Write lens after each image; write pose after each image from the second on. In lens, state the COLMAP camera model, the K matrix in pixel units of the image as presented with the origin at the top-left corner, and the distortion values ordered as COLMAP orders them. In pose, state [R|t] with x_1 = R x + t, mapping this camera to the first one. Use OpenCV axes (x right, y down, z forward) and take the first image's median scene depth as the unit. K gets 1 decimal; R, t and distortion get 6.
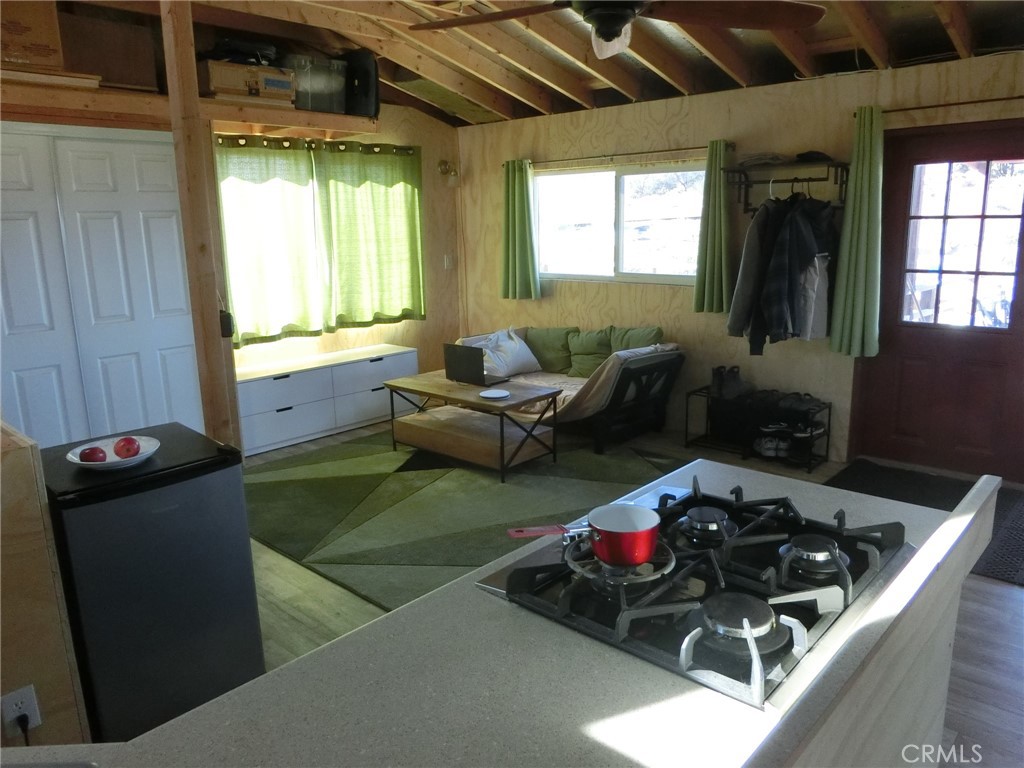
lens RADIAL K [[747.0, 0, 512.8], [0, 747.0, 384.1], [0, 0, 1]] dist [-0.029385, 0.007912]
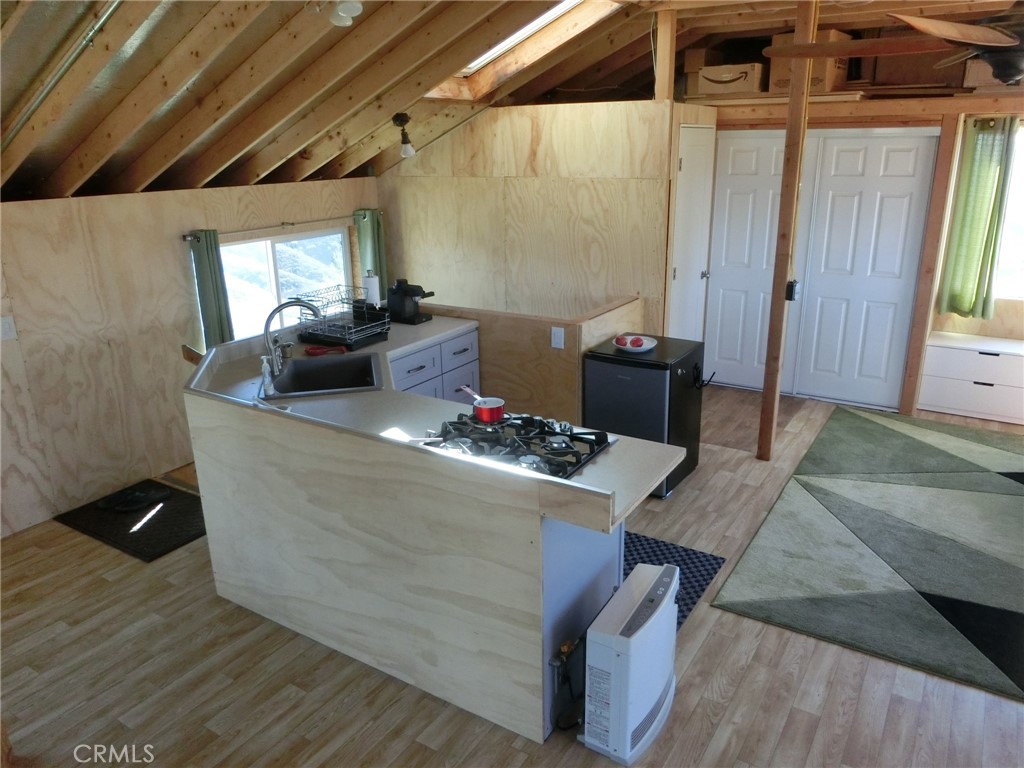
lens RADIAL K [[747.0, 0, 508.3], [0, 747.0, 378.8], [0, 0, 1]] dist [-0.029385, 0.007912]
pose [[0.170402, 0.310693, -0.935111, 0.602889], [-0.196783, 0.940604, 0.276659, -0.141491], [0.965526, 0.136870, 0.221420, 0.134564]]
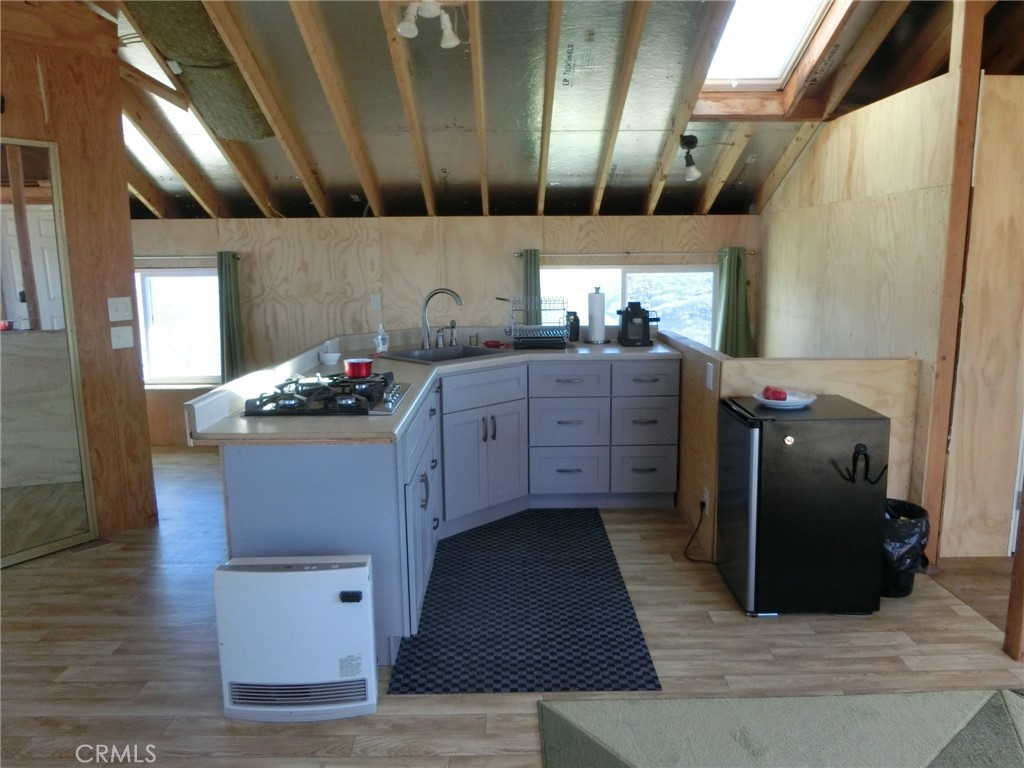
lens RADIAL K [[747.0, 0, 515.0], [0, 747.0, 367.7], [0, 0, 1]] dist [-0.029385, 0.007912]
pose [[-0.727760, 0.125283, -0.674292, 0.377547], [-0.127808, 0.941177, 0.312813, -0.162237], [0.673818, 0.313833, -0.668939, 0.763128]]
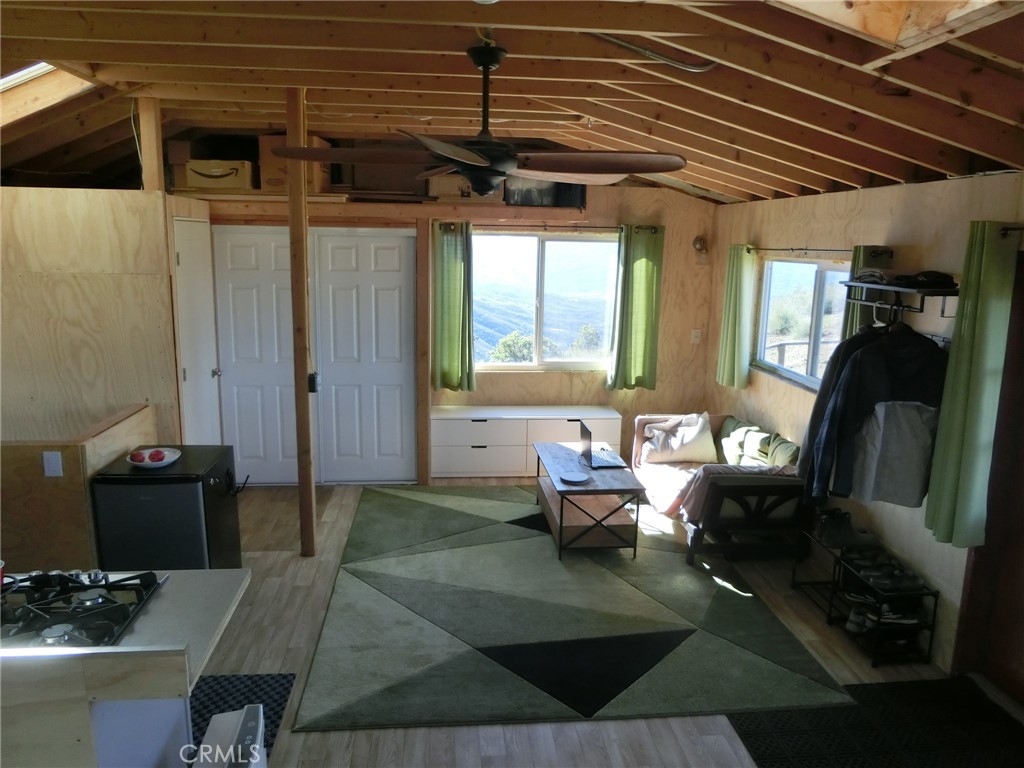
lens RADIAL K [[747.0, 0, 512.3], [0, 747.0, 380.9], [0, 0, 1]] dist [-0.029385, 0.007912]
pose [[0.743081, 0.156922, -0.650544, 0.554898], [-0.175244, 0.983824, 0.037143, -0.138430], [0.645849, 0.086404, 0.758560, 0.115378]]
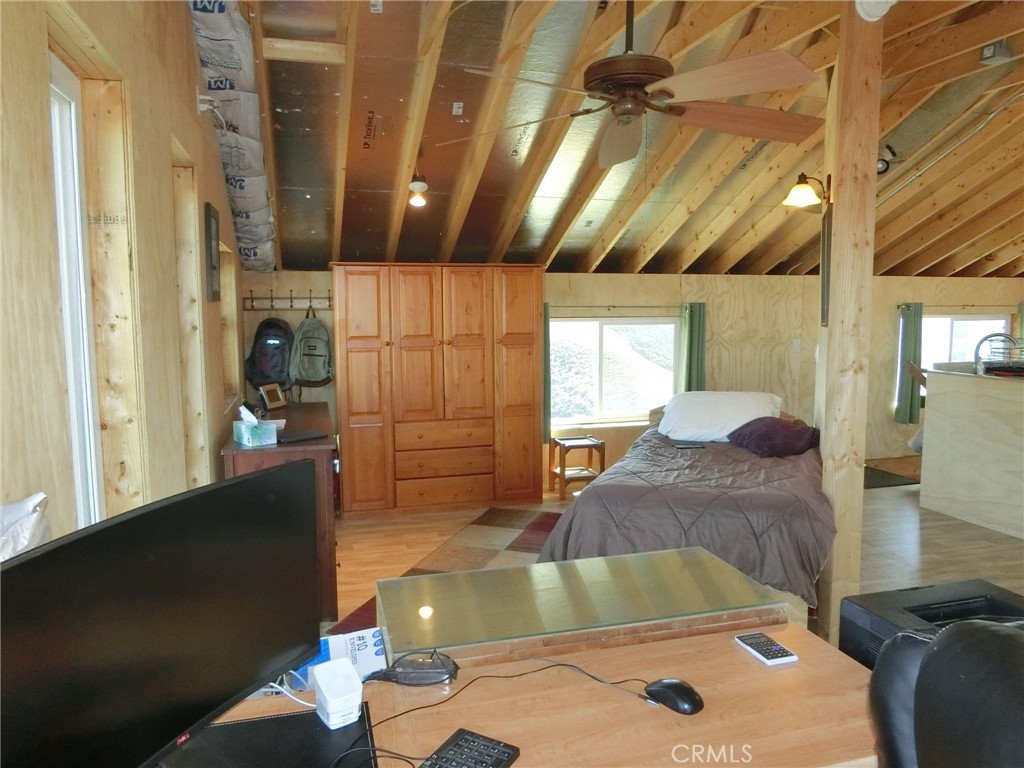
lens RADIAL K [[747.0, 0, 505.0], [0, 747.0, 401.4], [0, 0, 1]] dist [-0.029385, 0.007912]
pose [[-0.520588, 0.125484, -0.844536, 1.257905], [-0.168516, 0.954583, 0.245711, -0.010855], [0.837013, 0.270232, -0.475798, 0.008214]]
